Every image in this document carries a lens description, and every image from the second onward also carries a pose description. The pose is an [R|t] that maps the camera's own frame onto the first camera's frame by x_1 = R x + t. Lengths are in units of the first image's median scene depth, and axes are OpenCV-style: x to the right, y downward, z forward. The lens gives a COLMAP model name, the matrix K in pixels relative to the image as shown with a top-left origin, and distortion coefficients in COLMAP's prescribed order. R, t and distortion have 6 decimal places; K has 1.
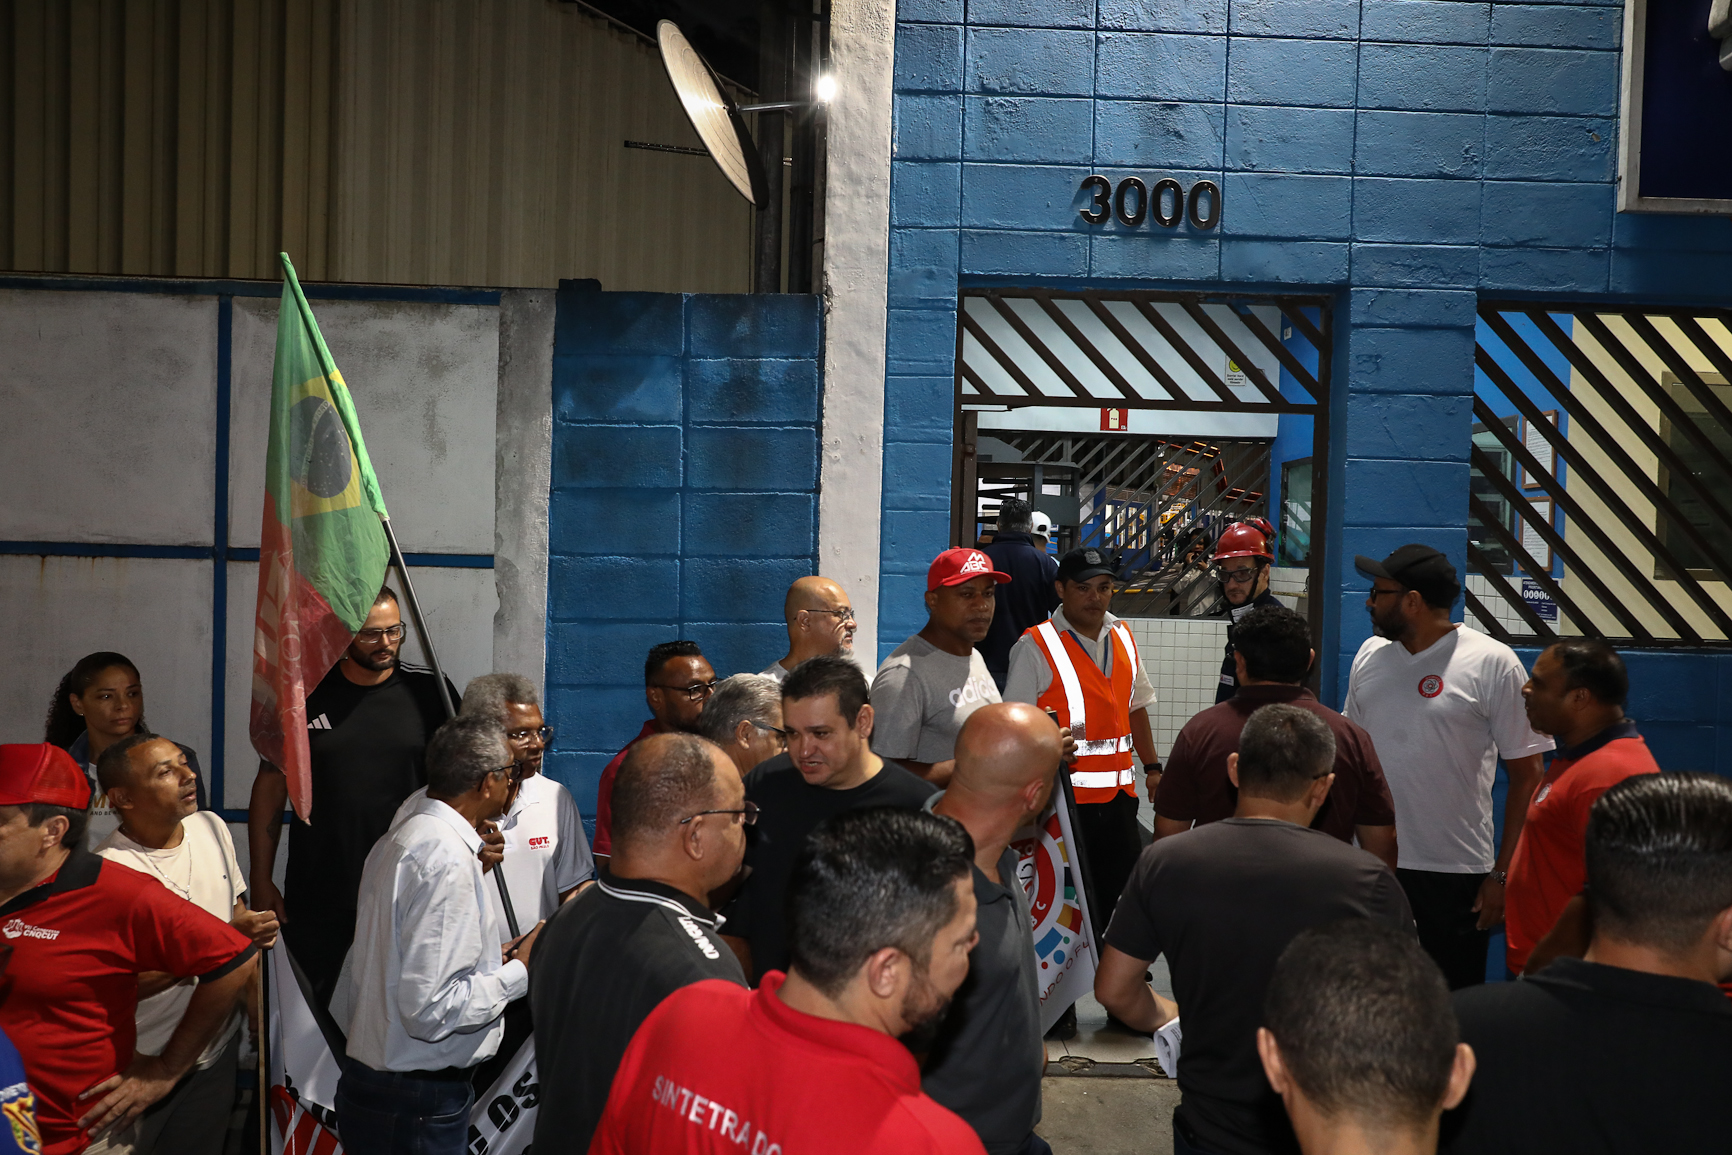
lens RADIAL K [[1162.0, 0, 866.7], [0, 1162.0, 580.5], [0, 0, 1]] dist [-0.001143, 0.004470]
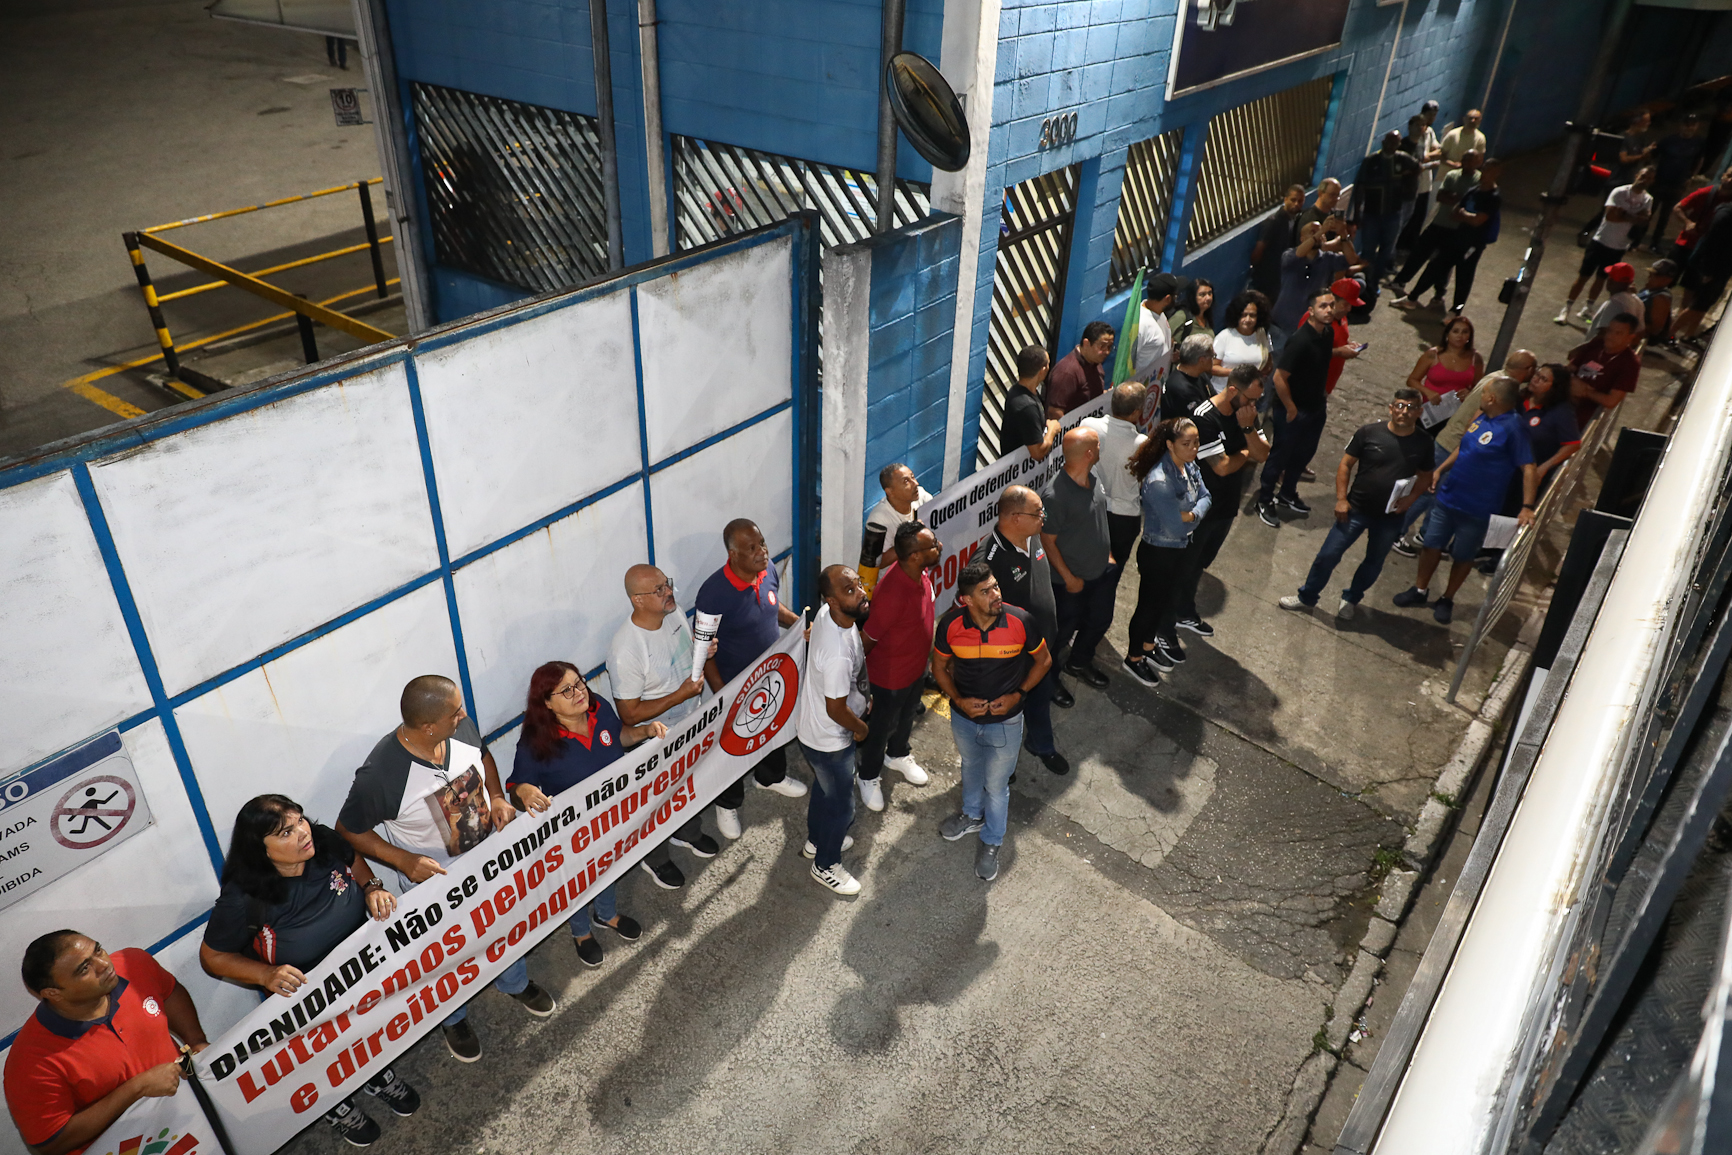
lens RADIAL K [[1150.5, 0, 865.3], [0, 1150.5, 570.3], [0, 0, 1]] dist [0.007067, 0.000720]
pose [[0.596100, -0.422225, 0.682928, -1.503422], [-0.002314, 0.849659, 0.527327, -0.697208], [-0.802907, -0.315920, 0.505505, 0.090797]]
